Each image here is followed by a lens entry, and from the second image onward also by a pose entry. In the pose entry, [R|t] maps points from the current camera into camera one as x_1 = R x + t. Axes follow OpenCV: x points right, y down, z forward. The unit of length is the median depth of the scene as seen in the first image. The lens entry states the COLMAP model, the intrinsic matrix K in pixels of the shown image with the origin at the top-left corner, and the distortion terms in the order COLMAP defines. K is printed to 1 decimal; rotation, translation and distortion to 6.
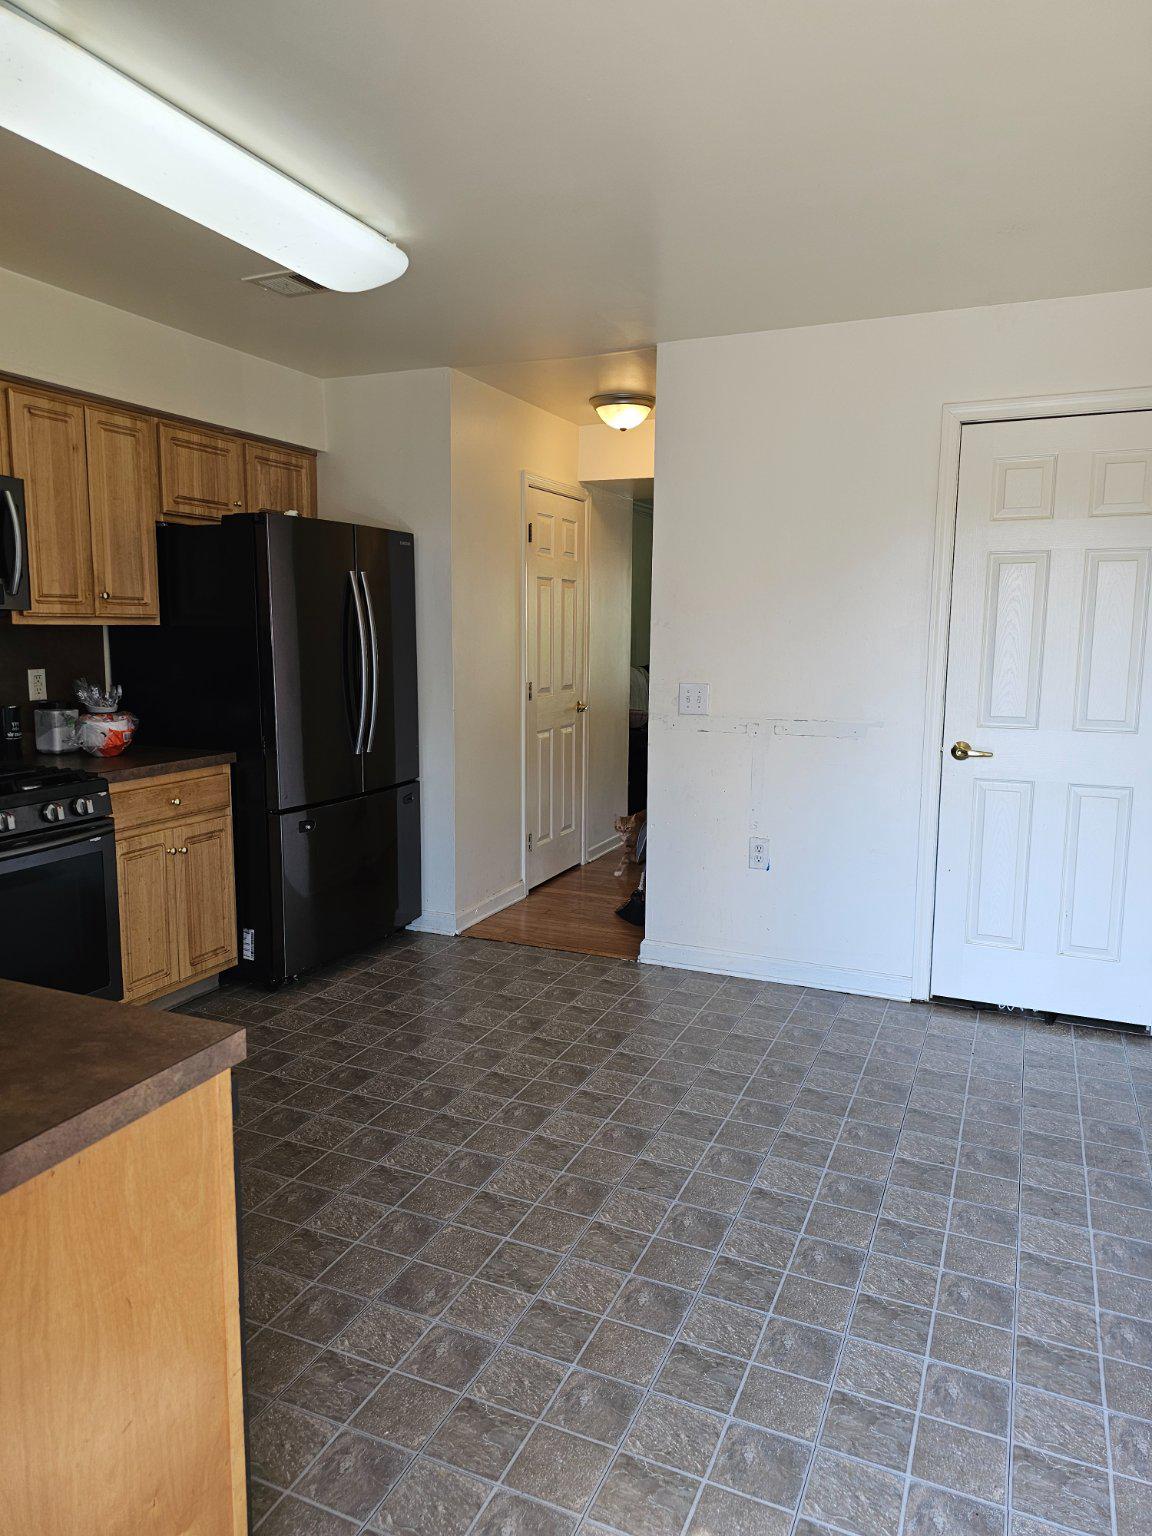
lens RADIAL K [[1024.4, 0, 596.1], [0, 1024.4, 744.6], [0, 0, 1]] dist [0.058979, -0.028083]
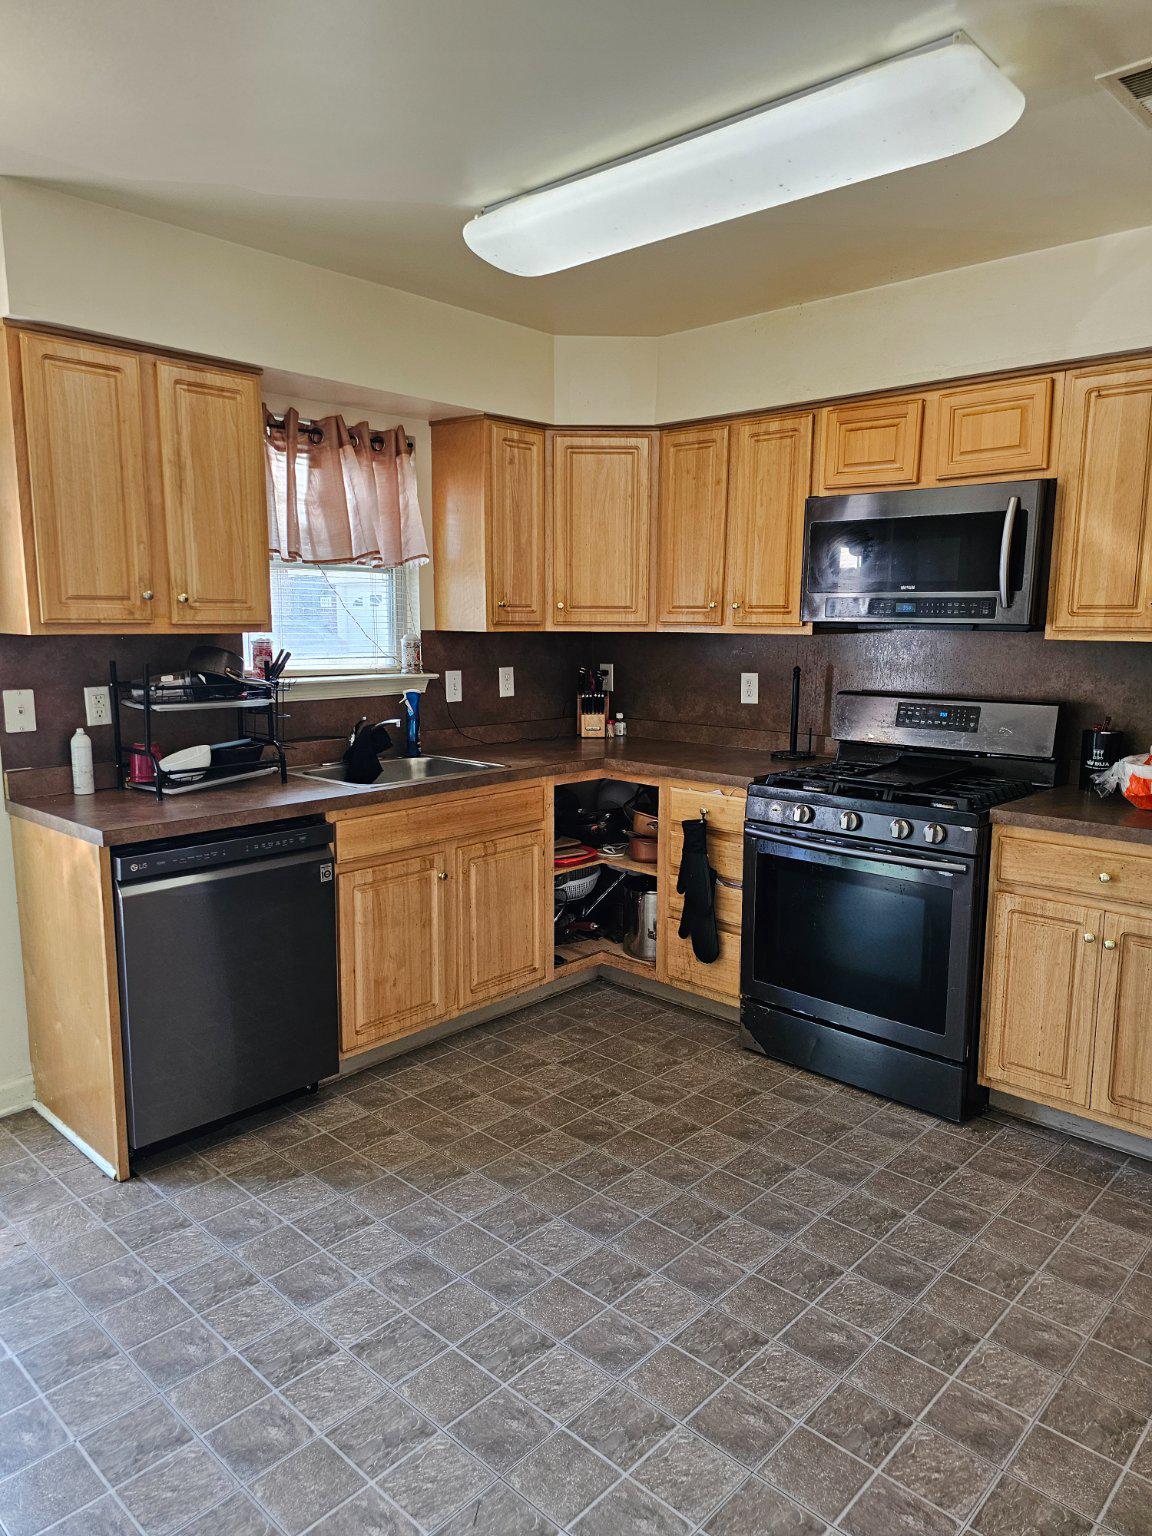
lens RADIAL K [[1044.1, 0, 576.0], [0, 1044.1, 768.0], [0, 0, 1]] dist [-0.004894, -0.001005]
pose [[-0.342493, 0.129740, -0.930519, 0.443736], [-0.127902, 0.974760, 0.182985, -0.117932], [0.930773, 0.181687, -0.317255, 0.913670]]
